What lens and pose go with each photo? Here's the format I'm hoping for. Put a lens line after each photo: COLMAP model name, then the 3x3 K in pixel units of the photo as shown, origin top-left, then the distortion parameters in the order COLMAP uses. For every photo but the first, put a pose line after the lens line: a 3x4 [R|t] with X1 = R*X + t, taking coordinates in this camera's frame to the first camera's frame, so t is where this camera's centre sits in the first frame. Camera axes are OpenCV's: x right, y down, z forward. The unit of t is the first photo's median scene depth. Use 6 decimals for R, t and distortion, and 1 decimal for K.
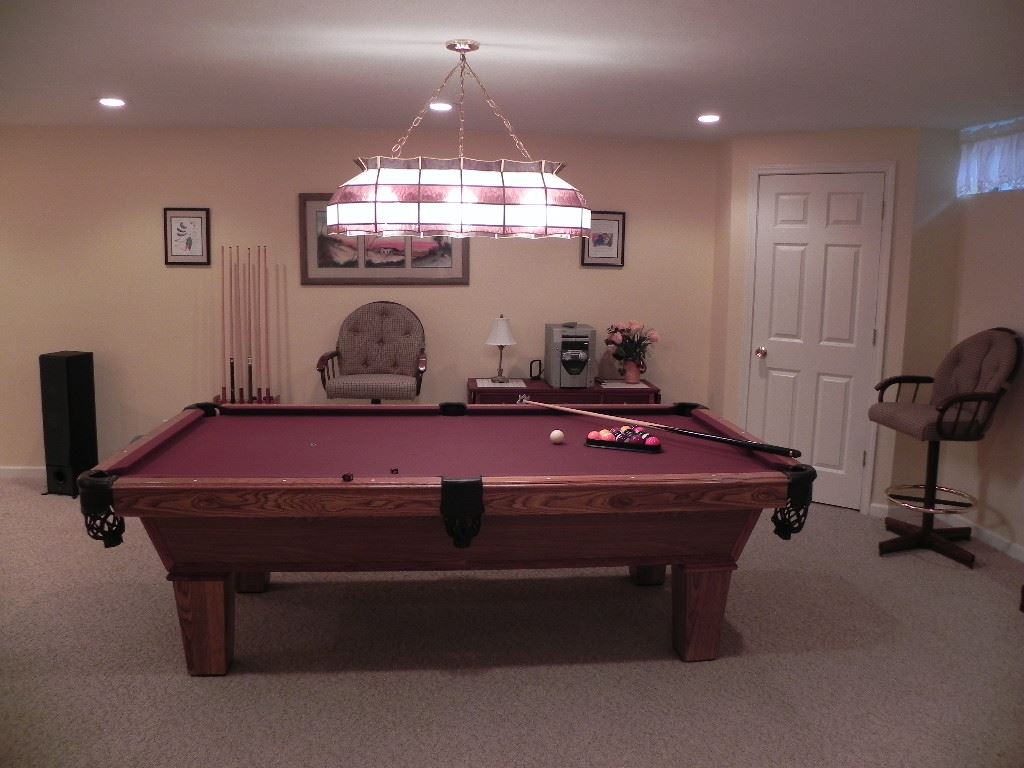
lens RADIAL K [[787.8, 0, 523.8], [0, 787.8, 361.2], [0, 0, 1]] dist [-0.151751, 0.093260]
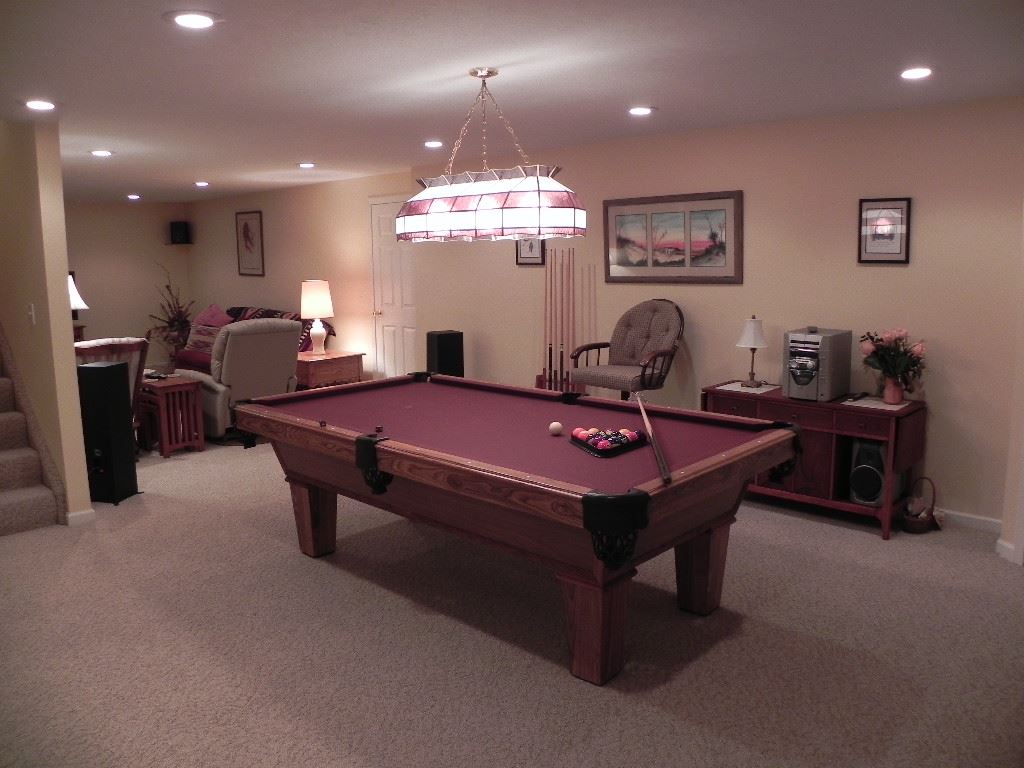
lens RADIAL K [[787.8, 0, 523.8], [0, 787.8, 361.2], [0, 0, 1]] dist [-0.151751, 0.093260]
pose [[0.663056, 0.074359, -0.744867, 0.513680], [-0.074196, 0.996682, 0.033451, -0.015765], [0.744883, 0.033086, 0.666374, 0.179538]]
